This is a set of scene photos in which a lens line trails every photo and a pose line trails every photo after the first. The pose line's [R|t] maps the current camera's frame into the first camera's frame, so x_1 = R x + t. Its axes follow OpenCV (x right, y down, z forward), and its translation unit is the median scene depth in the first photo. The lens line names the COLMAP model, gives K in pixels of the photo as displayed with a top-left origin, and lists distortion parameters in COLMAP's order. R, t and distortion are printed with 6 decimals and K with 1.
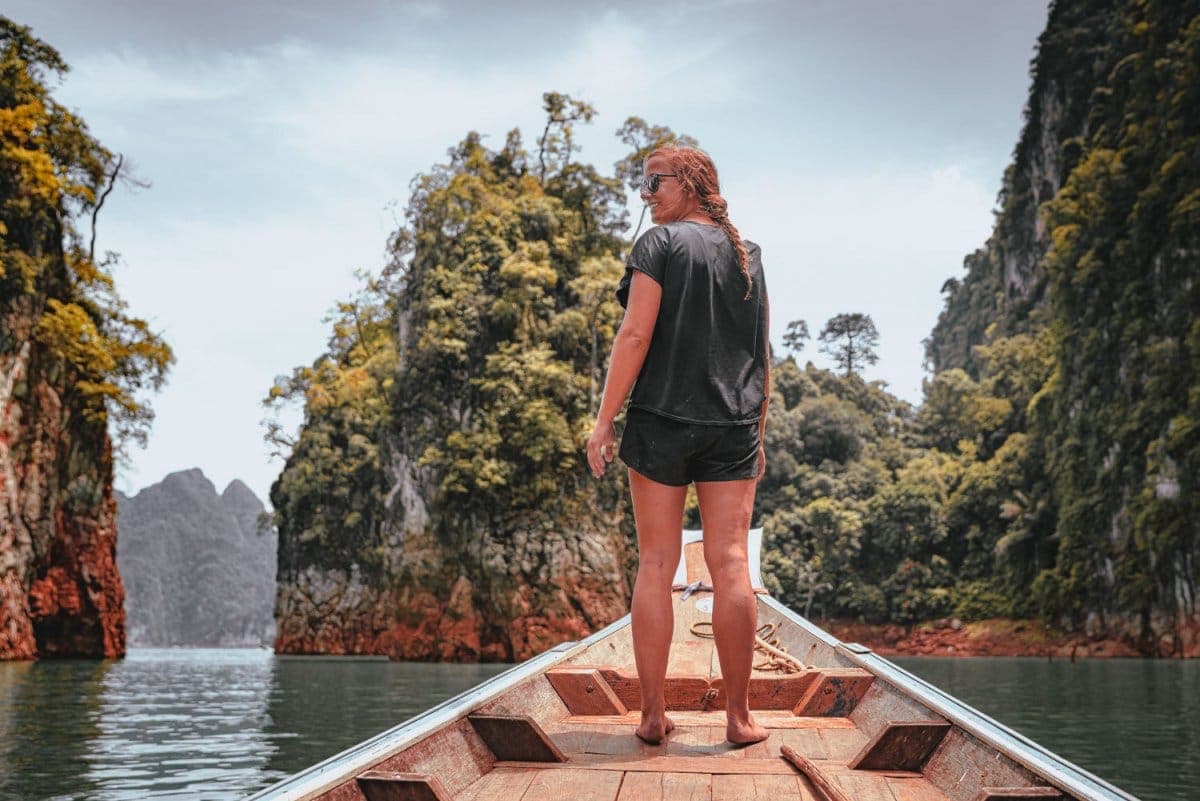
lens RADIAL K [[1233.0, 0, 661.2], [0, 1233.0, 437.2], [0, 0, 1]] dist [-0.011981, 0.000149]
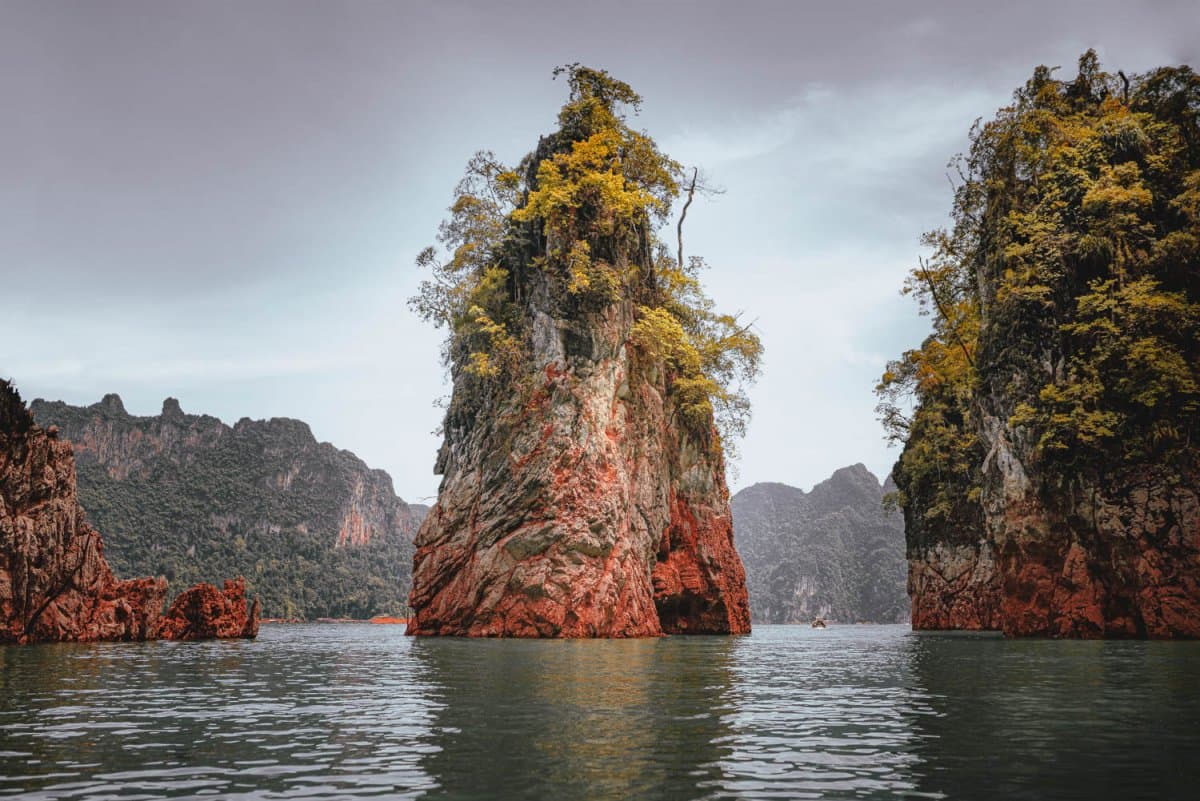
lens RADIAL K [[1138.2, 0, 598.9], [0, 1138.2, 409.8], [0, 0, 1]] dist [-0.013548, 0.030893]
pose [[0.830187, -0.107241, -0.547073, 0.014878], [0.098228, 0.994109, -0.045811, 0.019475], [0.548763, -0.015706, 0.835831, 0.111710]]
